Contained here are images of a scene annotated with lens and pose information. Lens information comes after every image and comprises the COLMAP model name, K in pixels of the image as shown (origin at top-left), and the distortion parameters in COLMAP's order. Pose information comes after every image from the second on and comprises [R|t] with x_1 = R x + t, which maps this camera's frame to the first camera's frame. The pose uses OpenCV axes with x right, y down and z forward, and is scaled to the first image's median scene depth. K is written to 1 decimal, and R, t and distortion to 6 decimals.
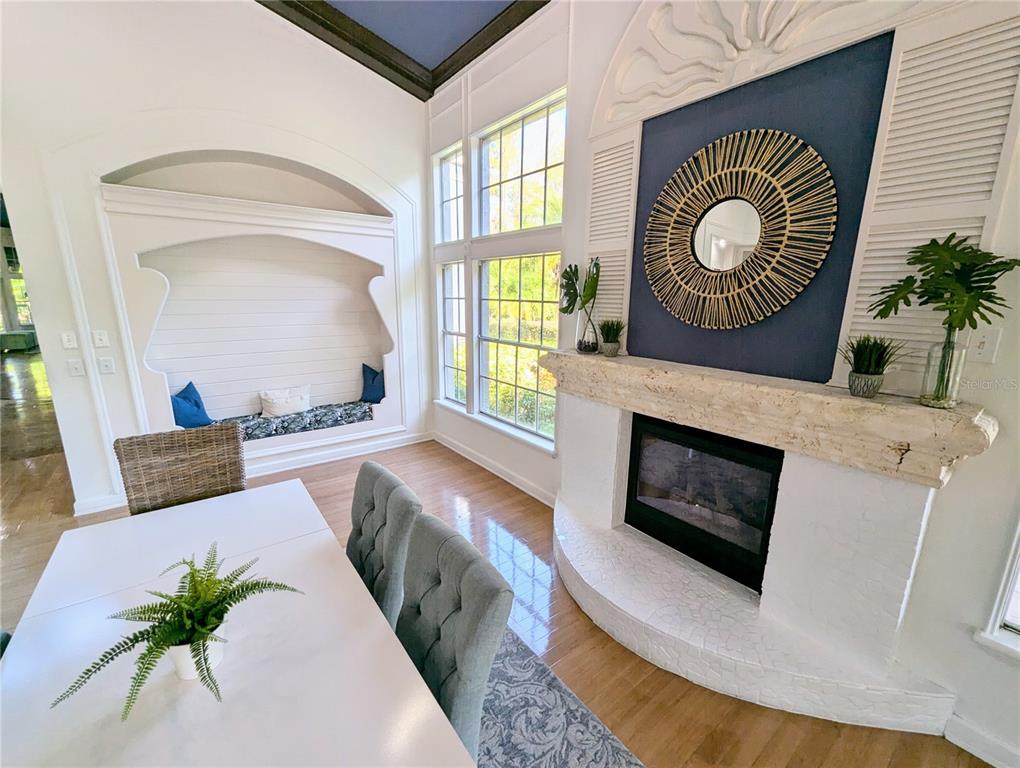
lens RADIAL K [[427.3, 0, 512.4], [0, 427.3, 391.8], [0, 0, 1]] dist [-0.002525, -0.000009]
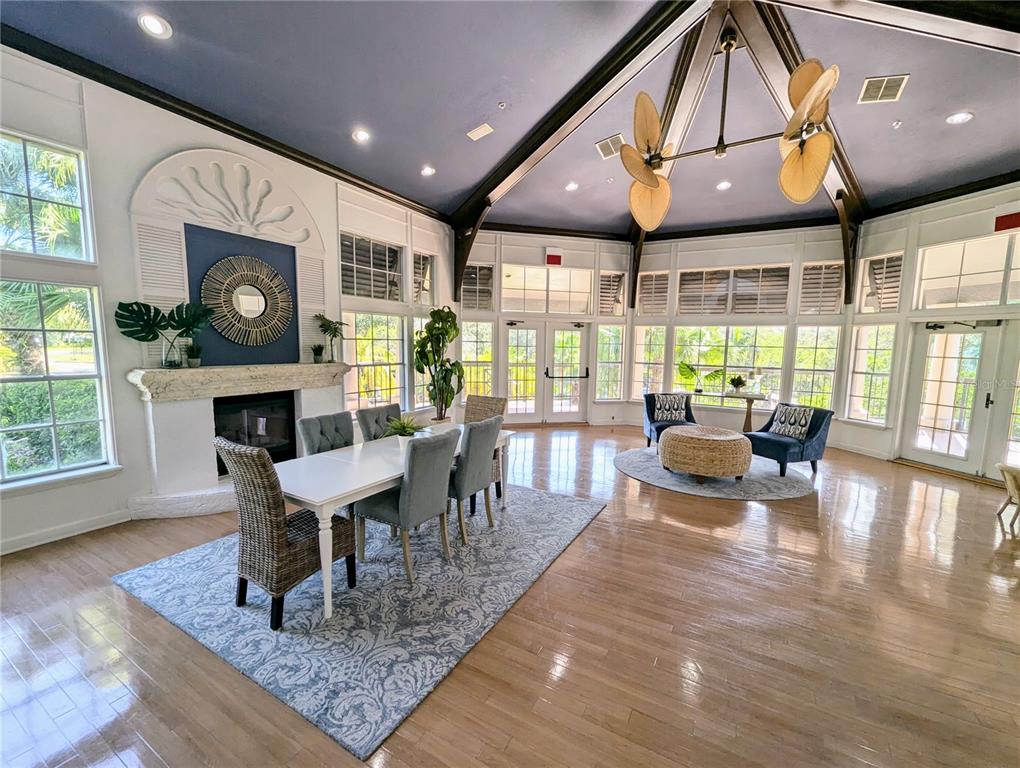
lens RADIAL K [[427.3, 0, 512.4], [0, 427.3, 391.8], [0, 0, 1]] dist [-0.002525, -0.000009]
pose [[-0.391233, -0.123241, 0.912003, -1.047165], [0.184278, 0.960431, 0.208837, -0.073024], [-0.901653, 0.249766, -0.353042, 0.359921]]
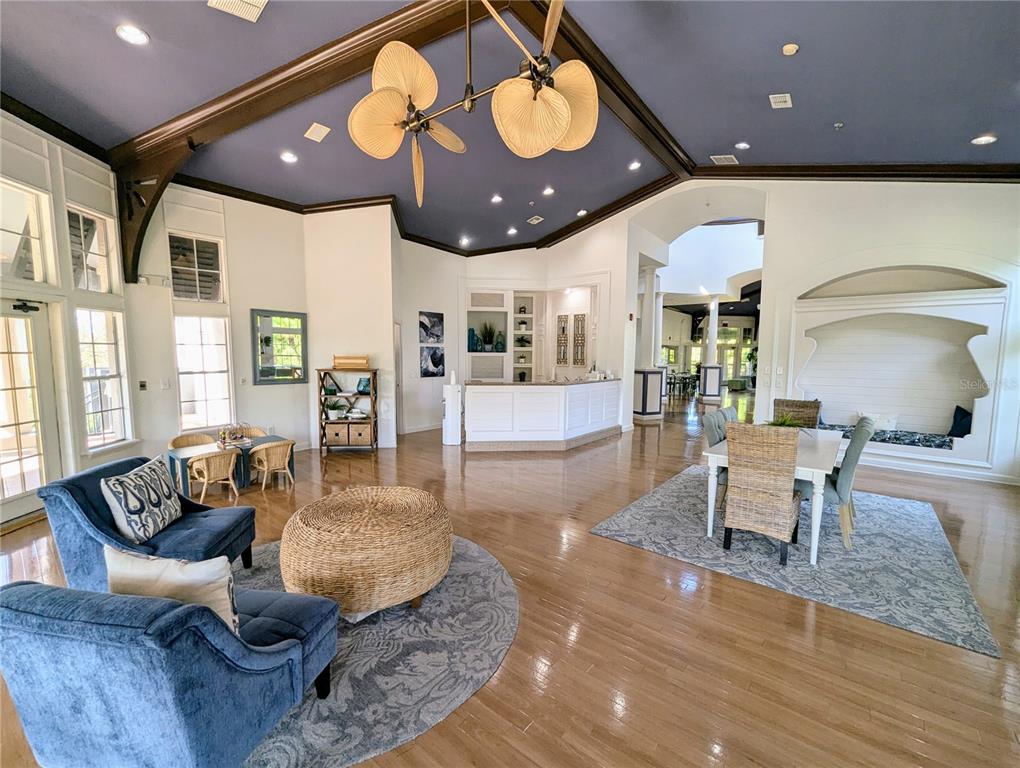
lens RADIAL K [[427.3, 0, 512.4], [0, 427.3, 391.8], [0, 0, 1]] dist [-0.002525, -0.000009]
pose [[0.237564, 0.076387, -0.968364, 0.613787], [-0.224390, 0.974256, 0.021803, 0.179743], [0.945099, 0.212111, 0.248588, -0.597885]]
